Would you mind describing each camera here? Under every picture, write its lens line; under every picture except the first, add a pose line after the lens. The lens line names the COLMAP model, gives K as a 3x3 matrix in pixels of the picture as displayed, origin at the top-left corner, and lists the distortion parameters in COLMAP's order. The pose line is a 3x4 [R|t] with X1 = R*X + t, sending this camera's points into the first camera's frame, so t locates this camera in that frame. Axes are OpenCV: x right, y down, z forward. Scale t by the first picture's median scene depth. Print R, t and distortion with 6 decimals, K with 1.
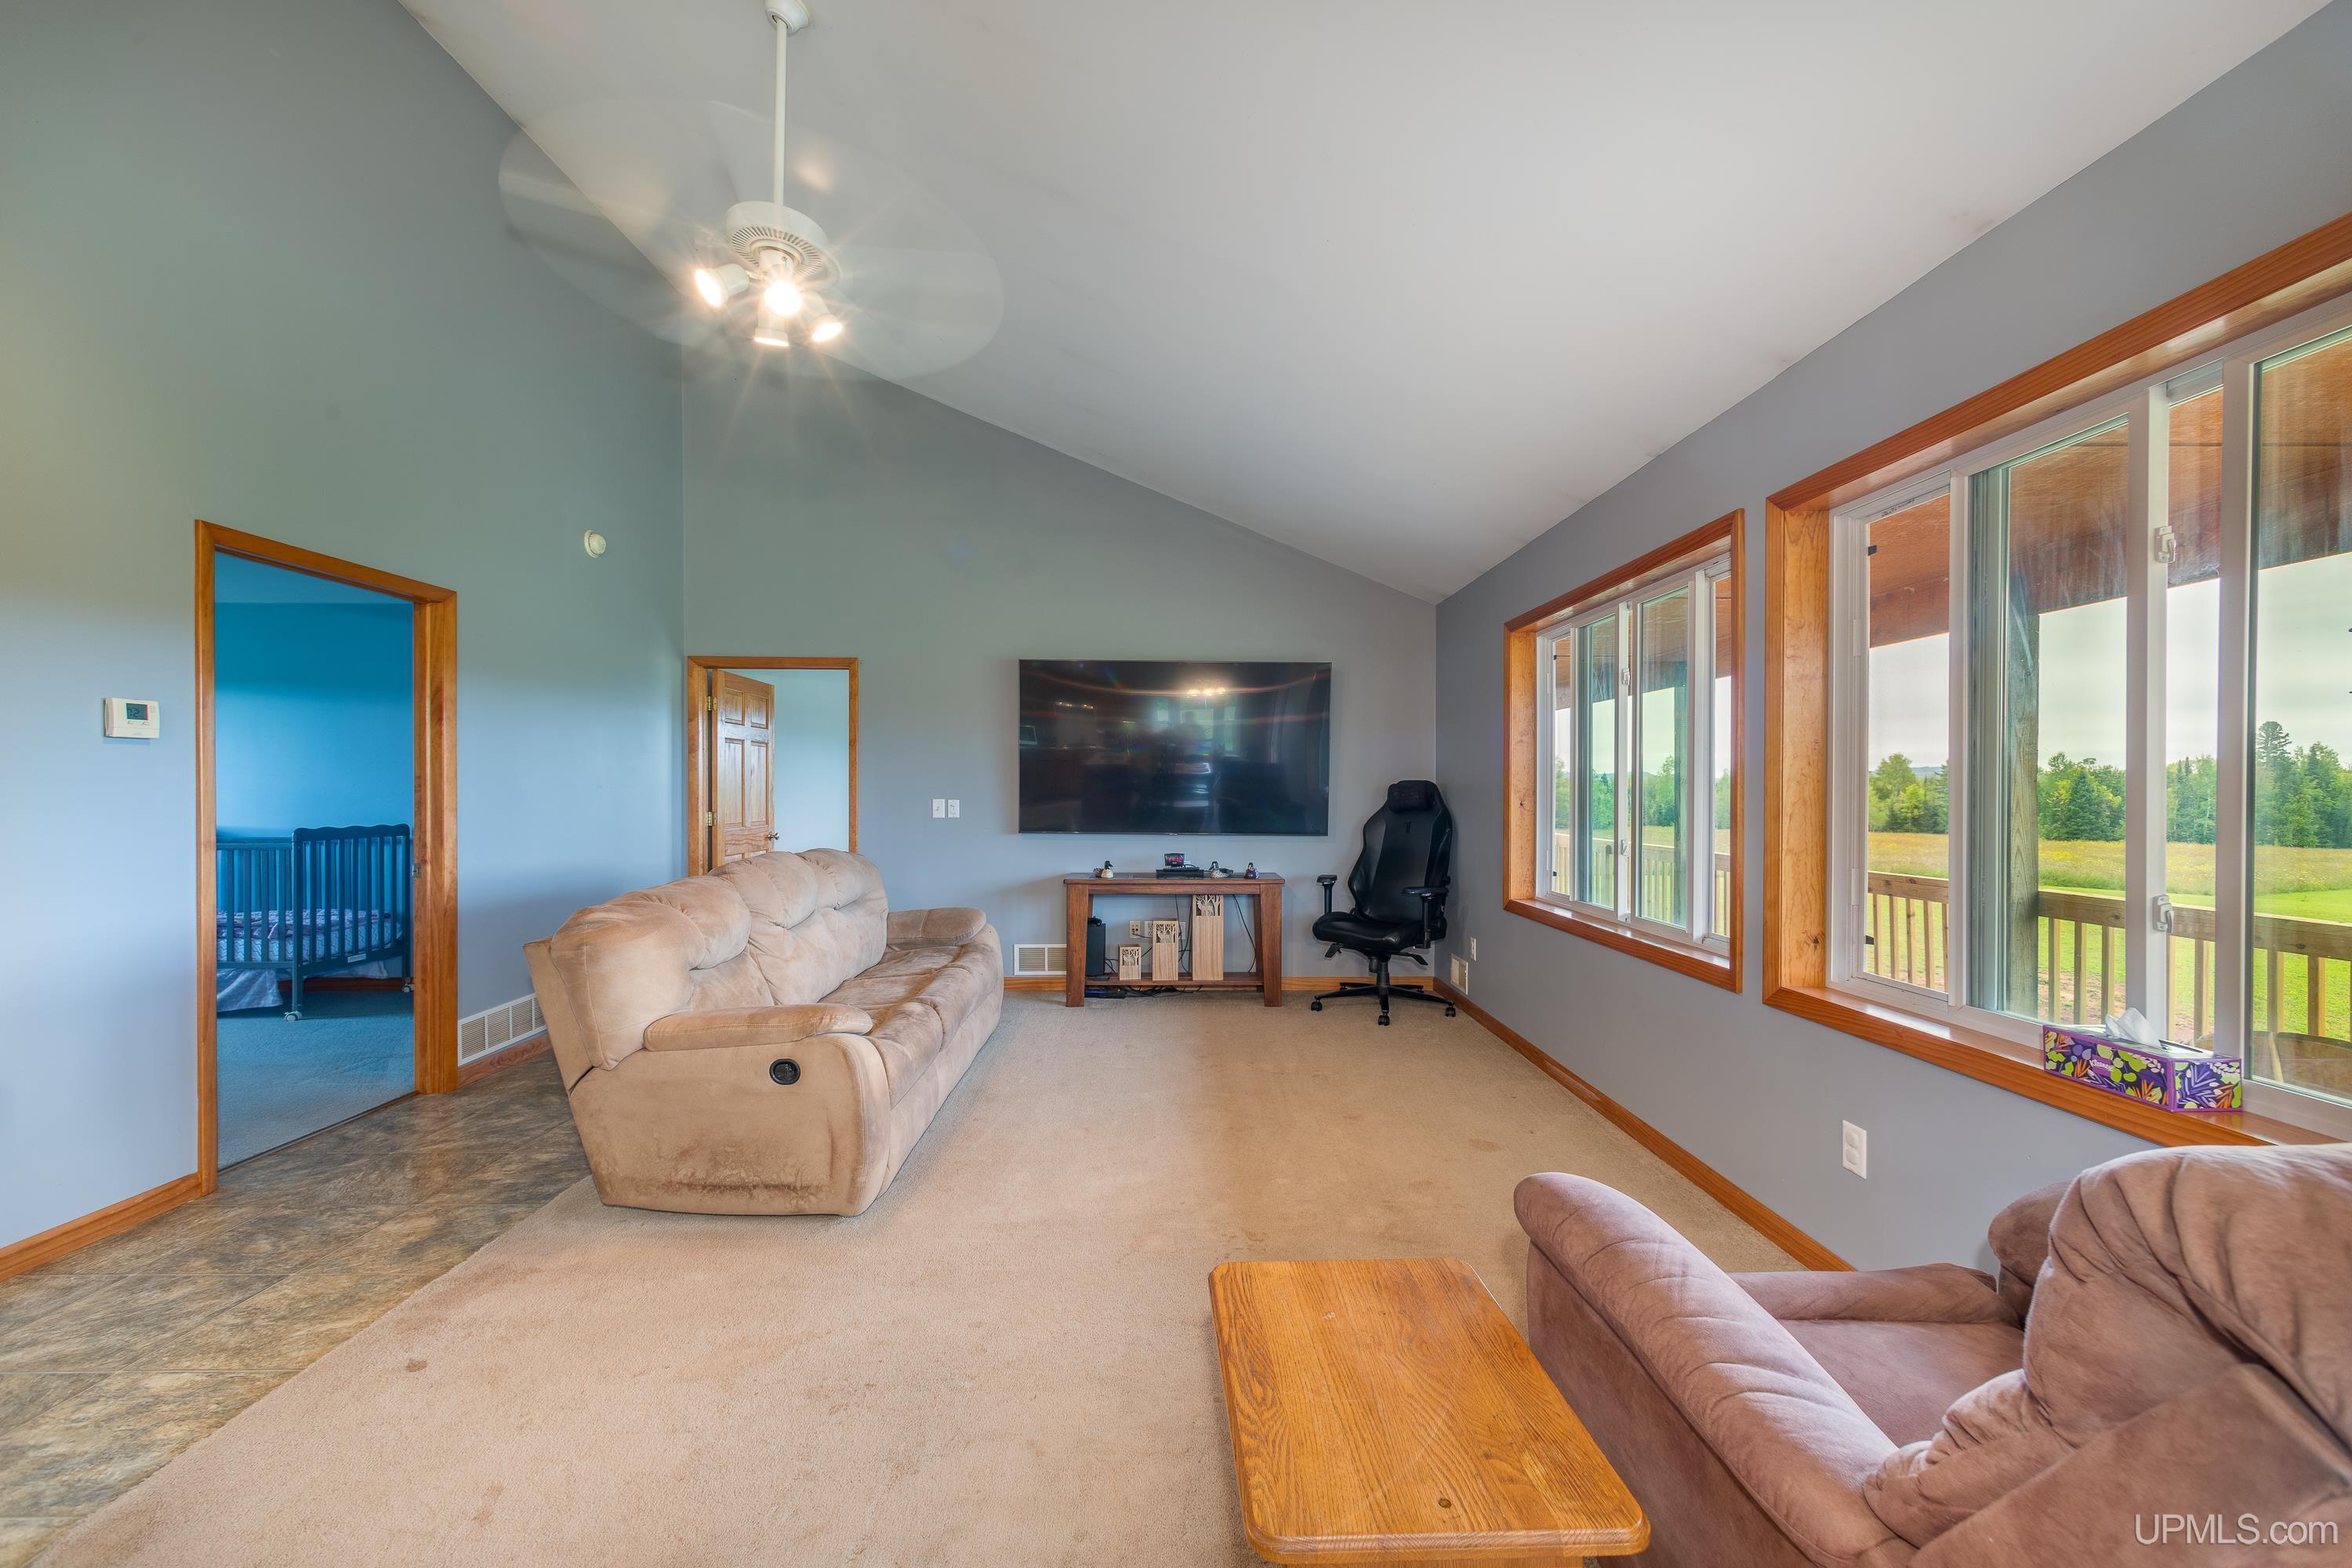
lens RADIAL K [[940.2, 0, 1179.1], [0, 940.2, 800.2], [0, 0, 1]] dist [0.010521, 0.000088]
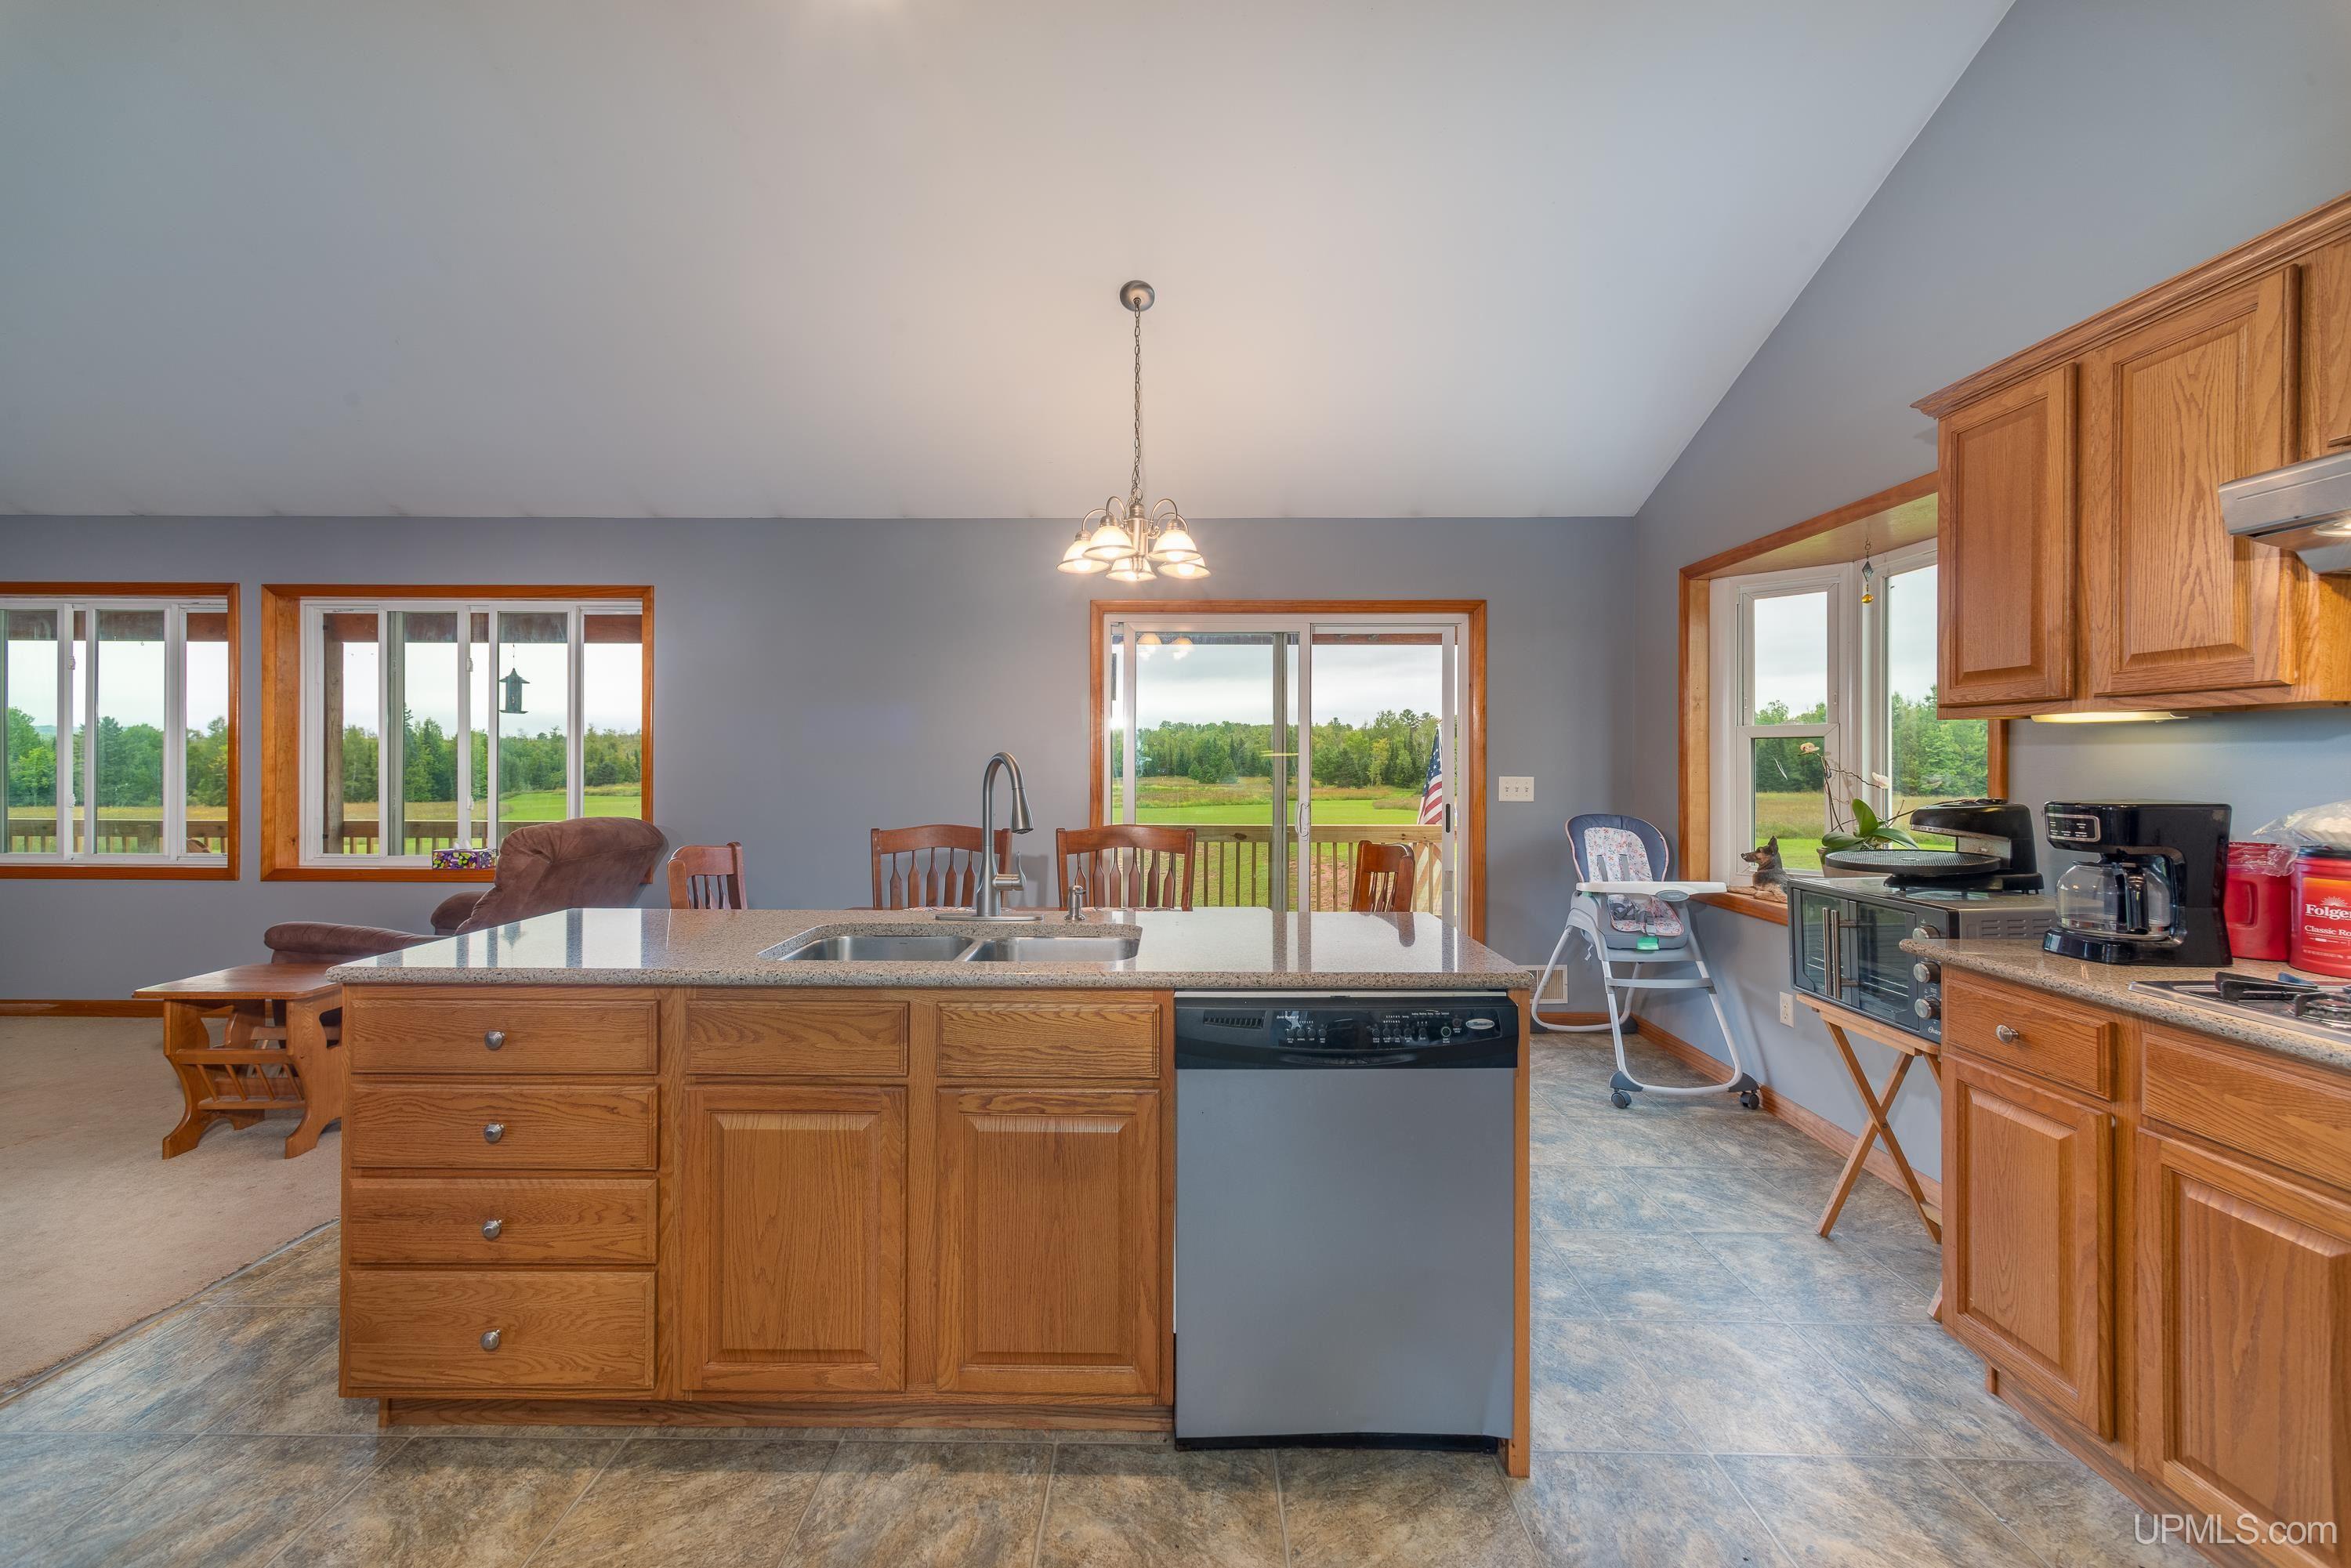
lens RADIAL K [[943.9, 0, 1171.5], [0, 943.9, 754.5], [0, 0, 1]] dist [0.000951, 0.000241]
pose [[0.030804, 0.005345, 0.999511, -0.739384], [0.006210, 0.999965, -0.005539, 0.004936], [-0.999506, 0.006378, 0.030769, -0.498441]]
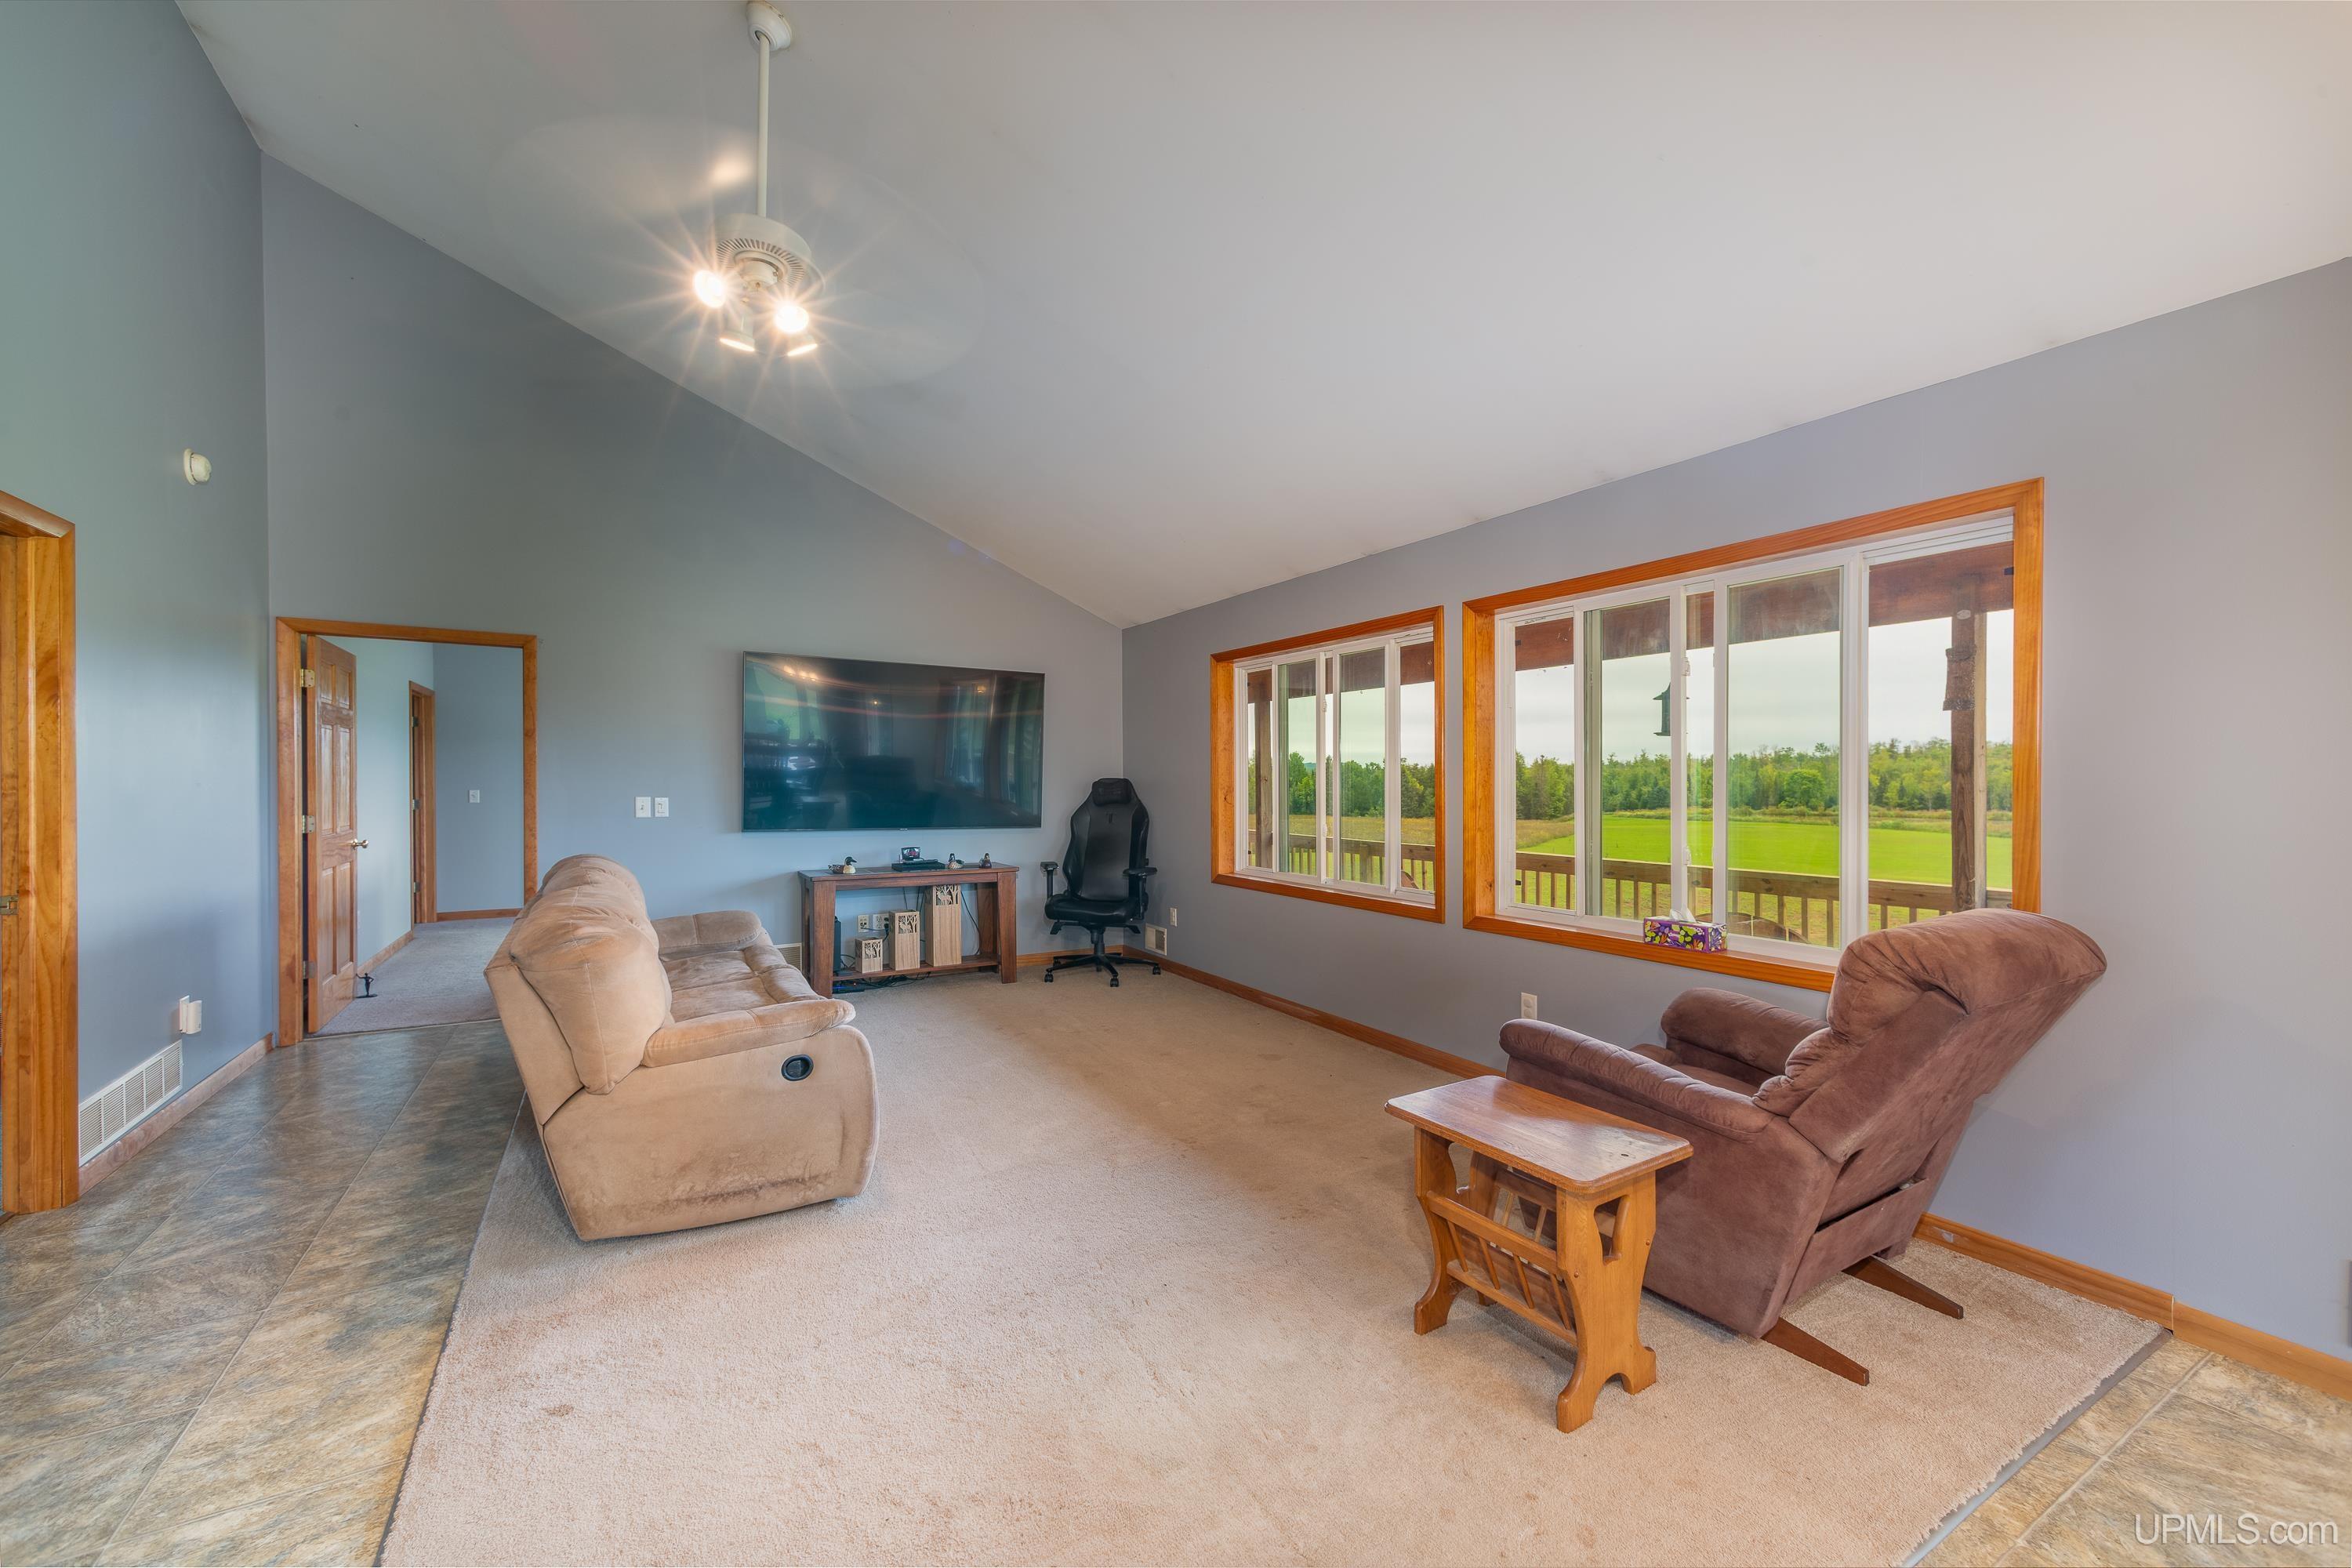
lens RADIAL K [[929.4, 0, 1176.0], [0, 929.4, 784.0], [0, 0, 1]] dist [0.006996, 0.000473]
pose [[0.864917, -0.000507, 0.501915, -0.397597], [0.003809, 0.999977, -0.005554, -0.010336], [-0.501901, 0.006716, 0.864899, -0.062008]]
